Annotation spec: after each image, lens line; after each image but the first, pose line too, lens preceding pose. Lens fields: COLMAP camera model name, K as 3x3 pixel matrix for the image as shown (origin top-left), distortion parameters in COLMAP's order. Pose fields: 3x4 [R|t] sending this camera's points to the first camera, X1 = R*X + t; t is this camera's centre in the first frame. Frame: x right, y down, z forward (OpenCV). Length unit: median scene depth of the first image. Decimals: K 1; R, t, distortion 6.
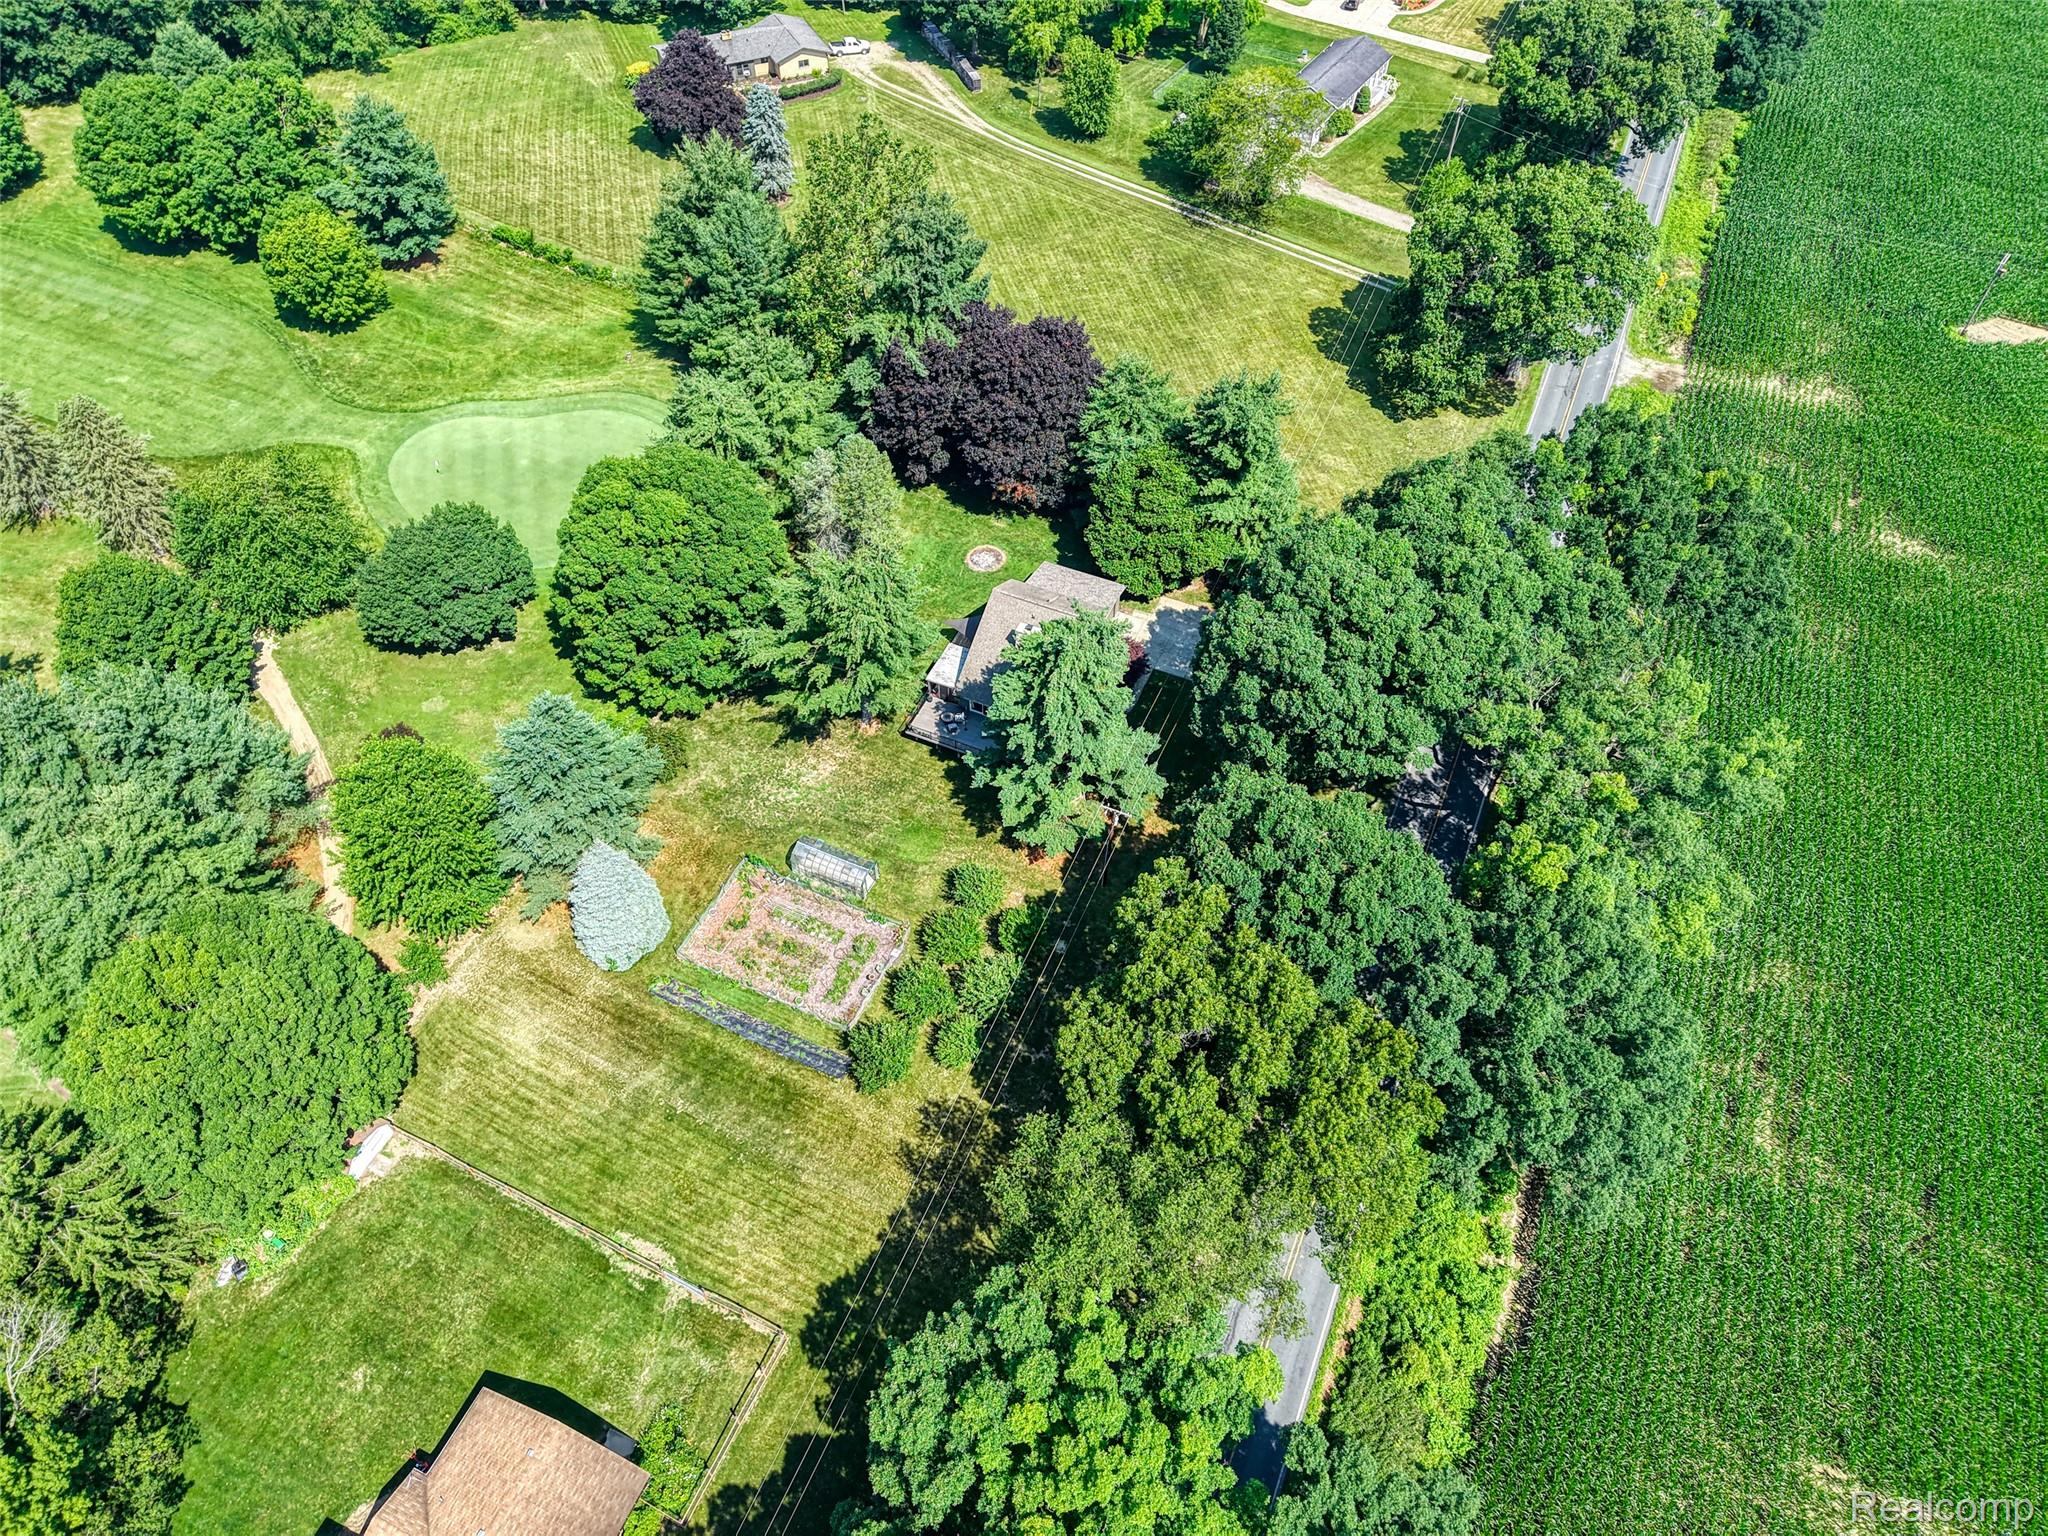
lens RADIAL K [[1367.1, 0, 1018.9], [0, 1367.1, 775.6], [0, 0, 1]] dist [0.030555, -0.028283]
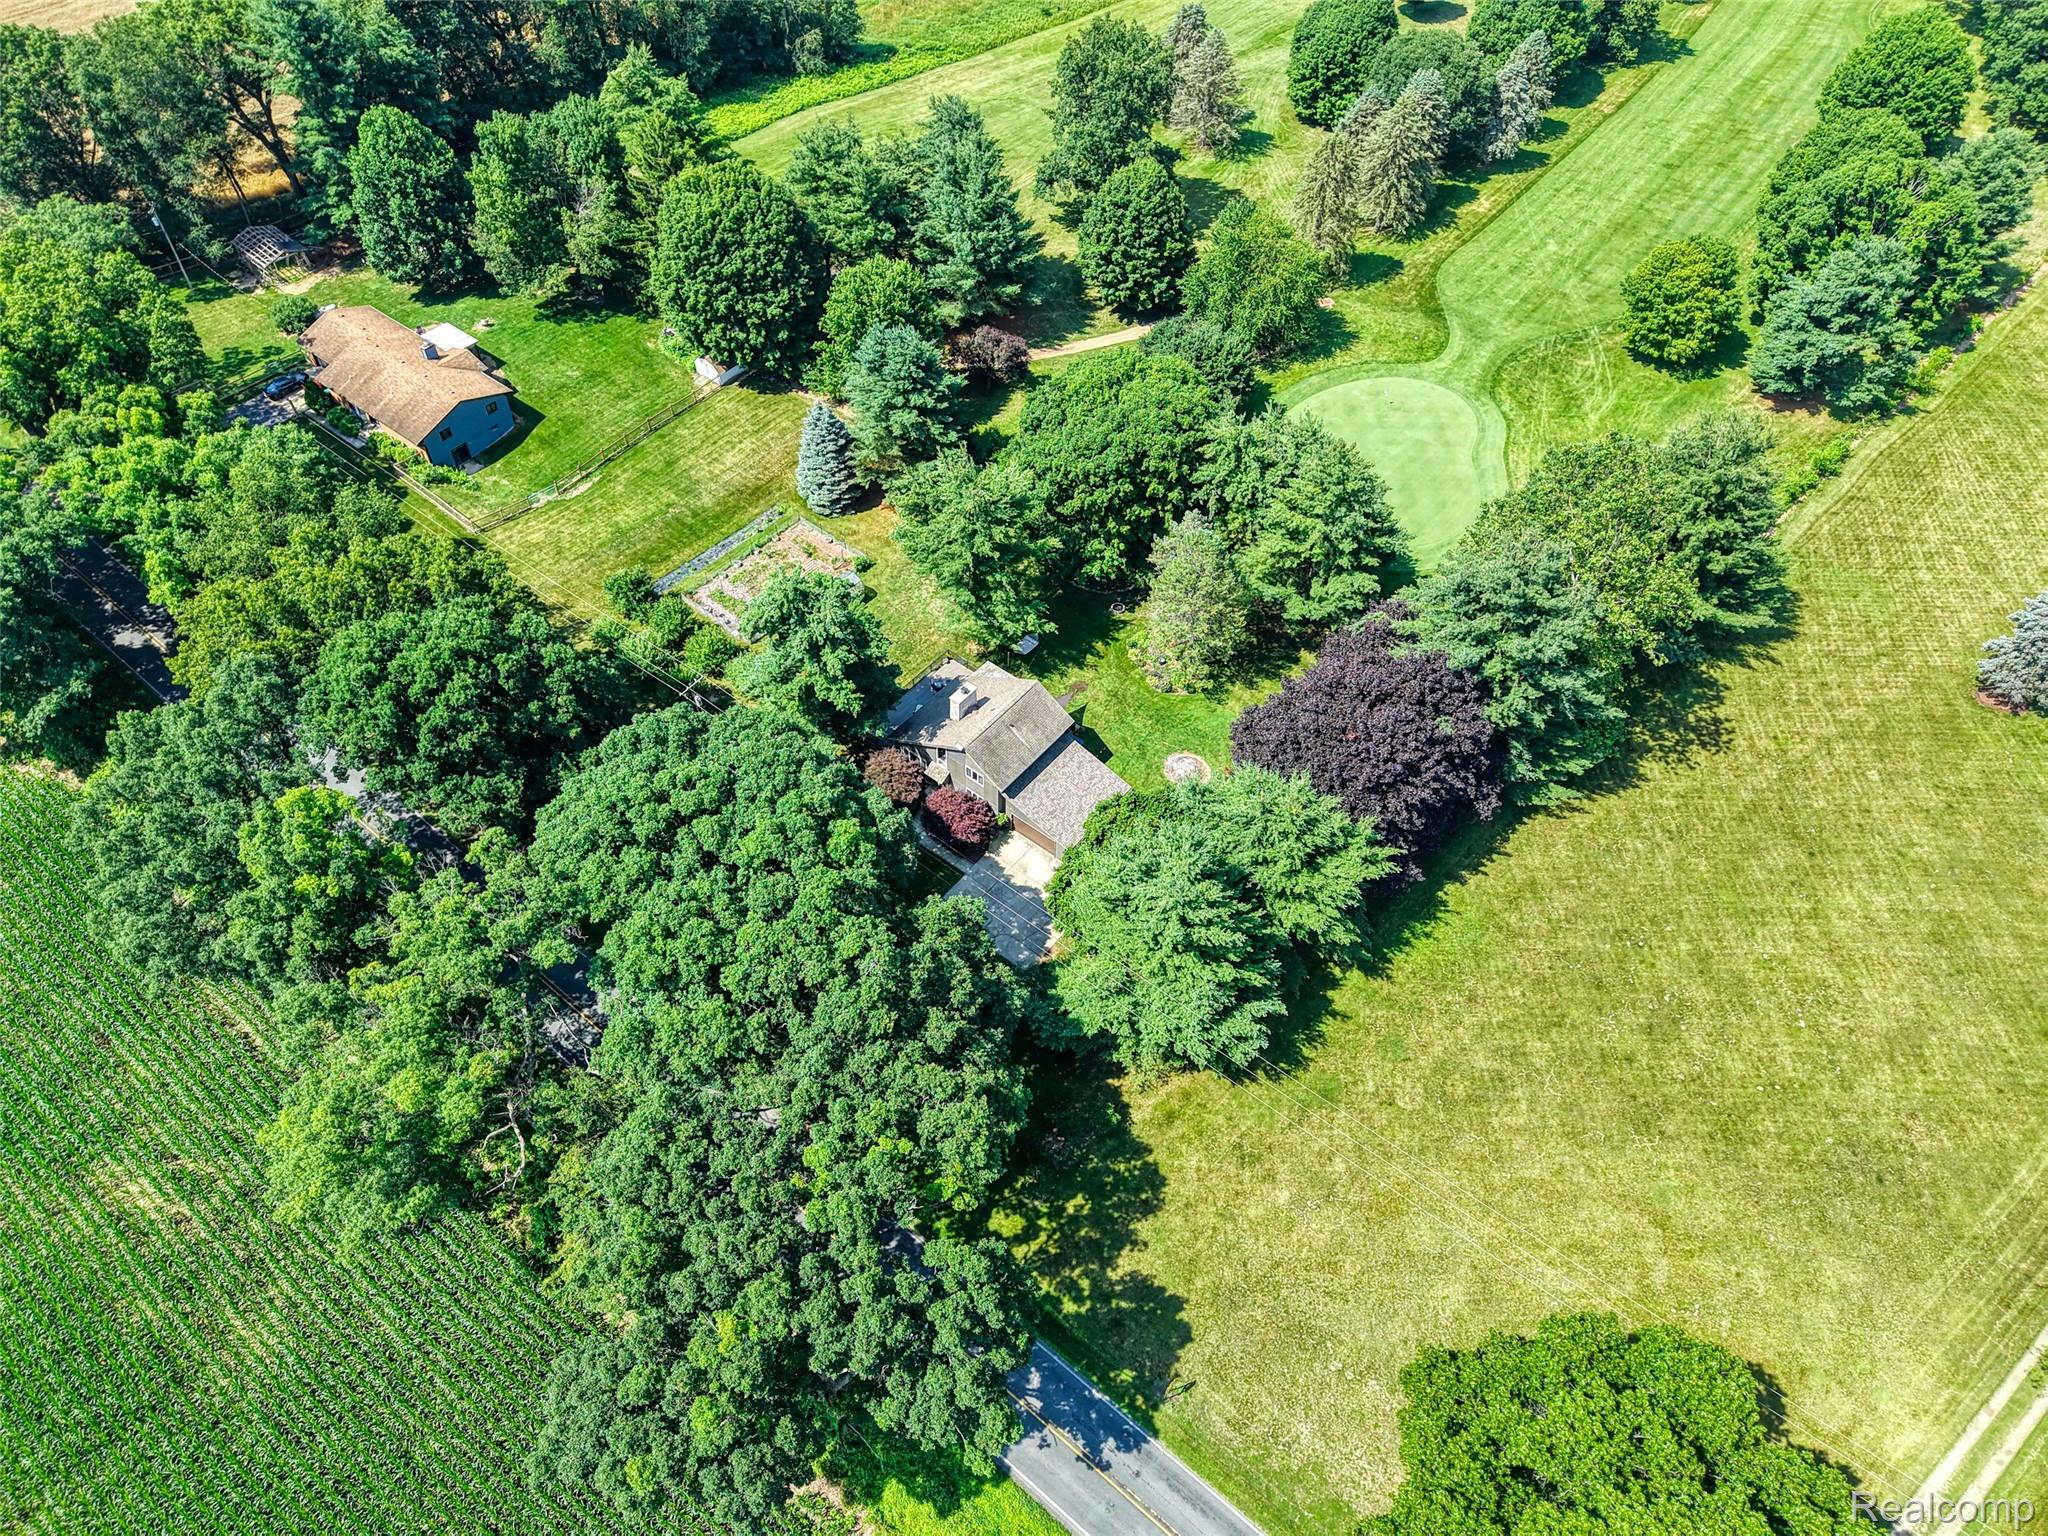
lens RADIAL K [[1367.1, 0, 1018.4], [0, 1367.1, 762.7], [0, 0, 1]] dist [0.030555, -0.028283]
pose [[-0.259666, 0.736491, -0.624624, 0.492837], [-0.757489, 0.245854, 0.604786, -0.549005], [0.598986, 0.630188, 0.494043, 0.459788]]
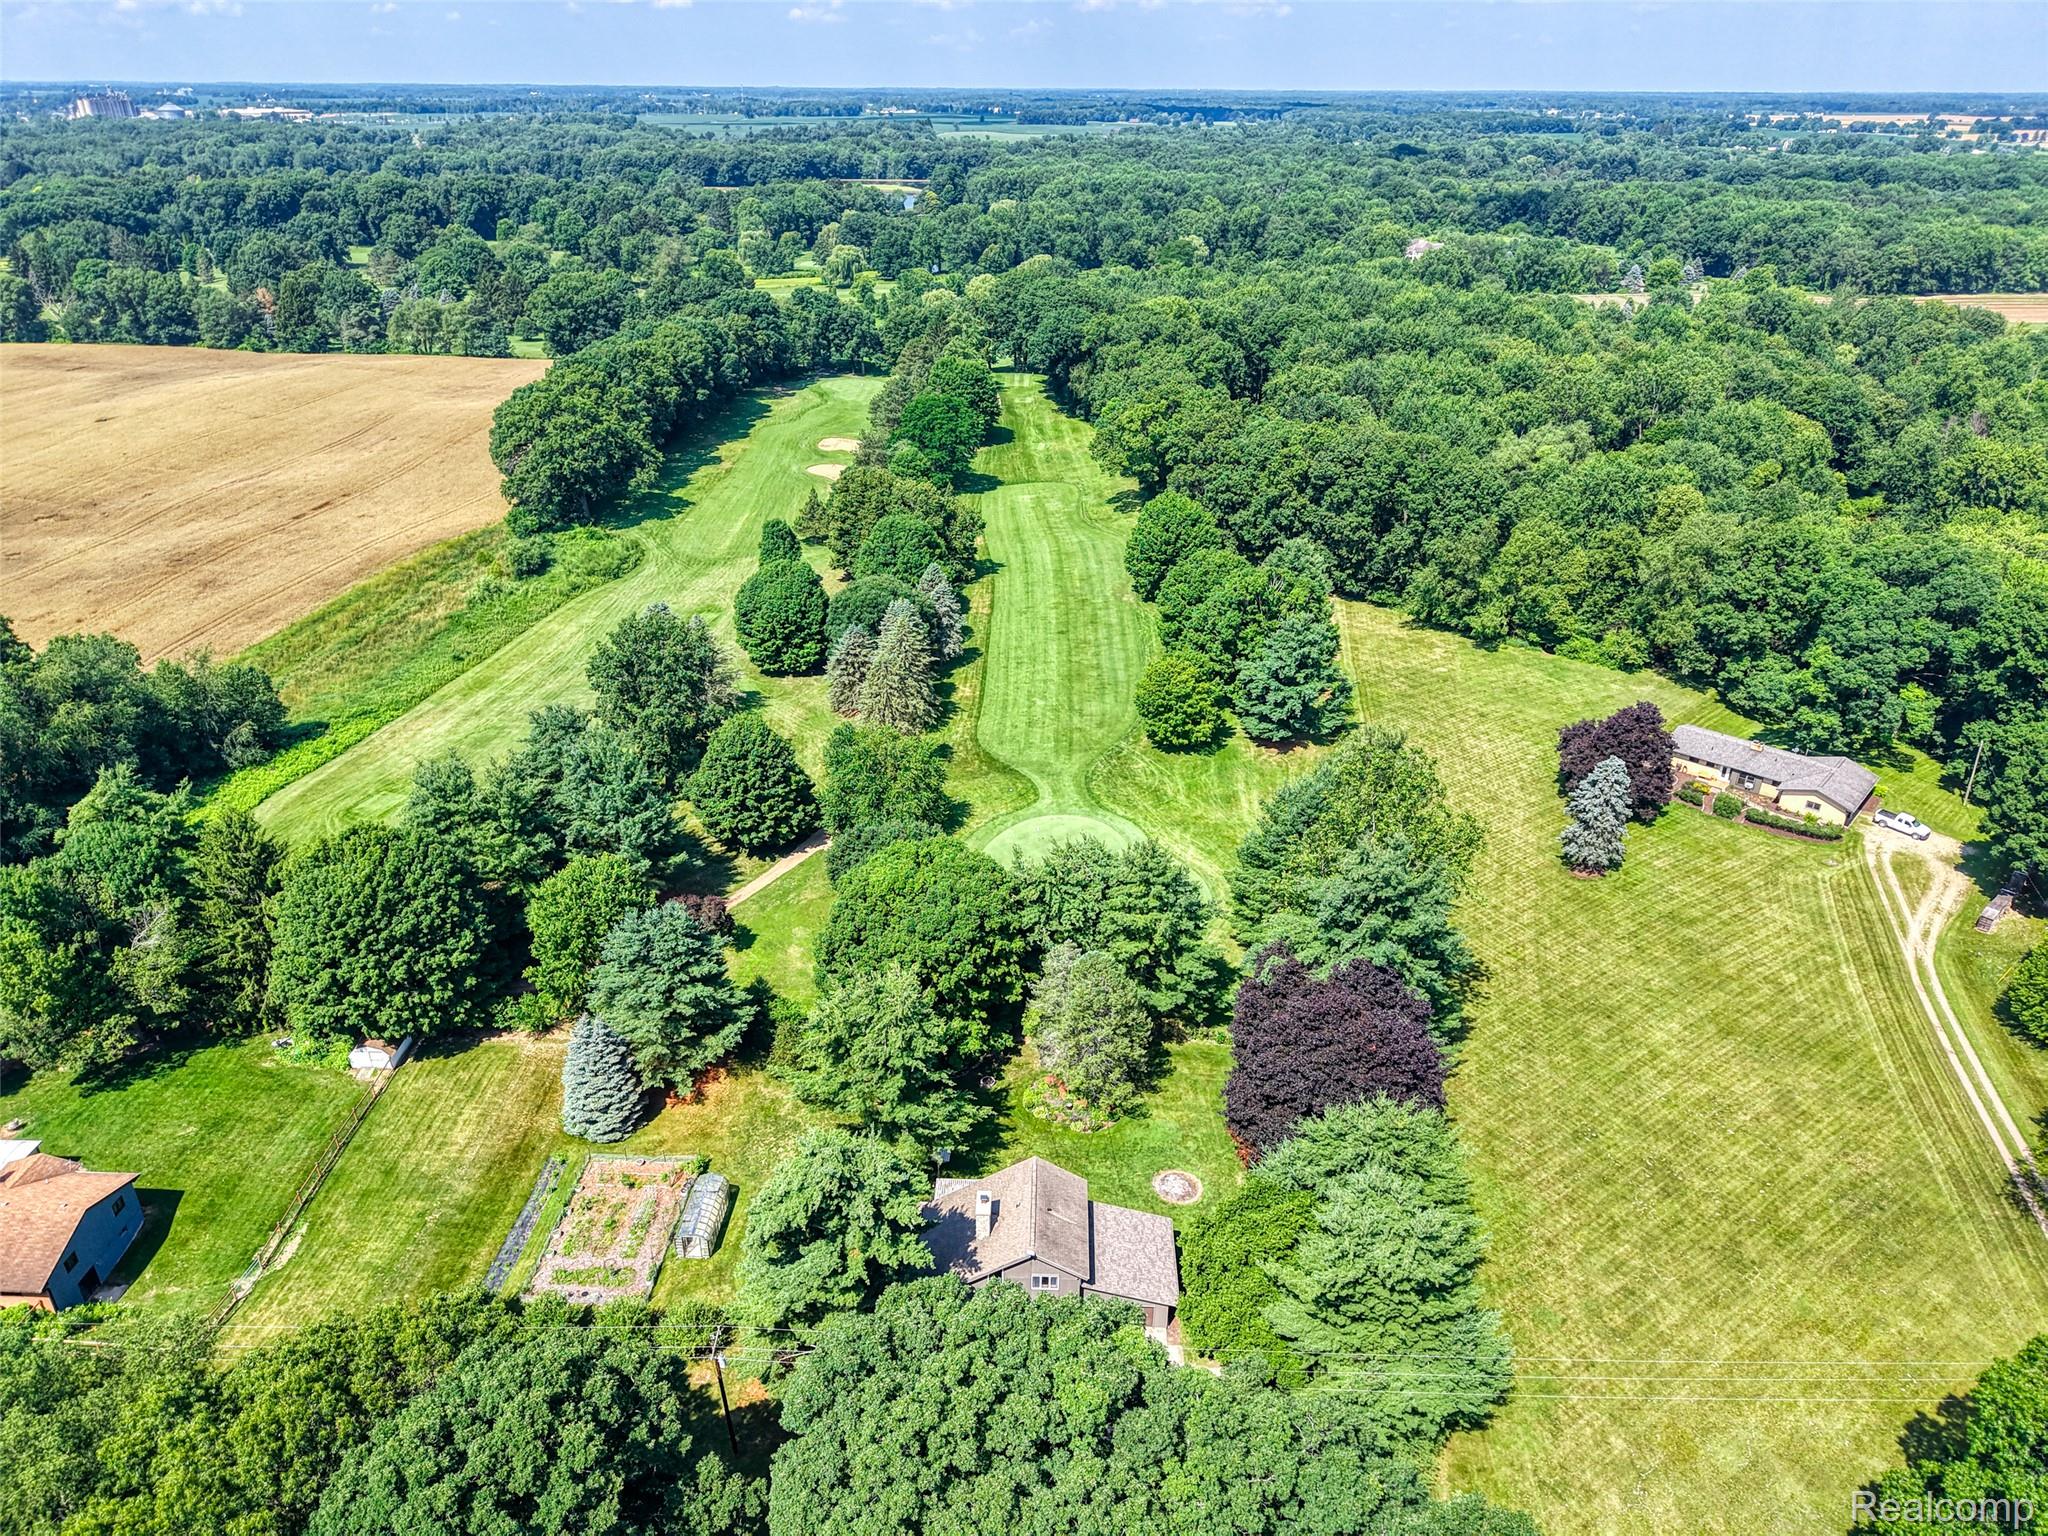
lens RADIAL K [[1367.1, 0, 1014.5], [0, 1367.1, 760.4], [0, 0, 1]] dist [0.030555, -0.028283]
pose [[0.374497, 0.406258, -0.833491, 0.486072], [-0.720800, 0.693004, 0.013918, -0.255291], [0.583266, 0.595568, 0.552358, 0.292564]]
